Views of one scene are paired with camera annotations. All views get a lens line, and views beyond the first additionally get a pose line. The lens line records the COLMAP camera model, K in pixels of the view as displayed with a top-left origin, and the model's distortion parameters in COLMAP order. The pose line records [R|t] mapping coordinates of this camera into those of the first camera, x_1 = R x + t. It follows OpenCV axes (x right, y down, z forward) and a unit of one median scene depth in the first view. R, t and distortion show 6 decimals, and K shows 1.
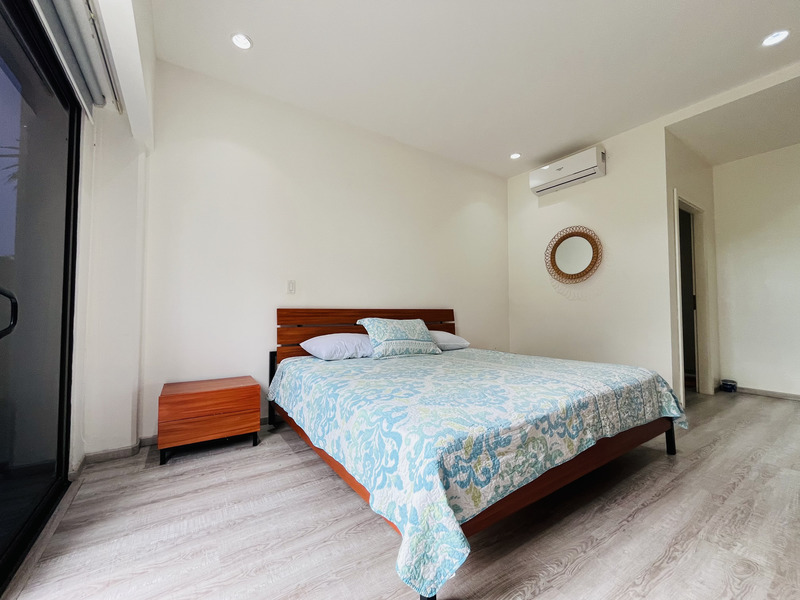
lens RADIAL K [[327.0, 0, 398.1], [0, 327.0, 298.7], [0, 0, 1]] dist [-0.003148, -0.000516]
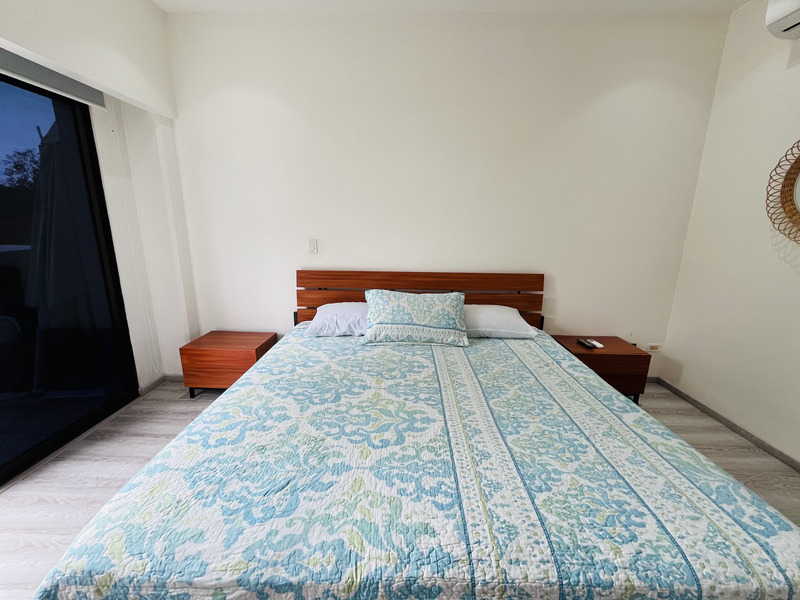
lens RADIAL K [[327.0, 0, 399.6], [0, 327.0, 301.5], [0, 0, 1]] dist [-0.003148, -0.000516]
pose [[0.821945, 0.140620, -0.551935, 0.436529], [0.008505, 0.965905, 0.258756, -0.130283], [0.569503, -0.217377, 0.792725, 0.397729]]
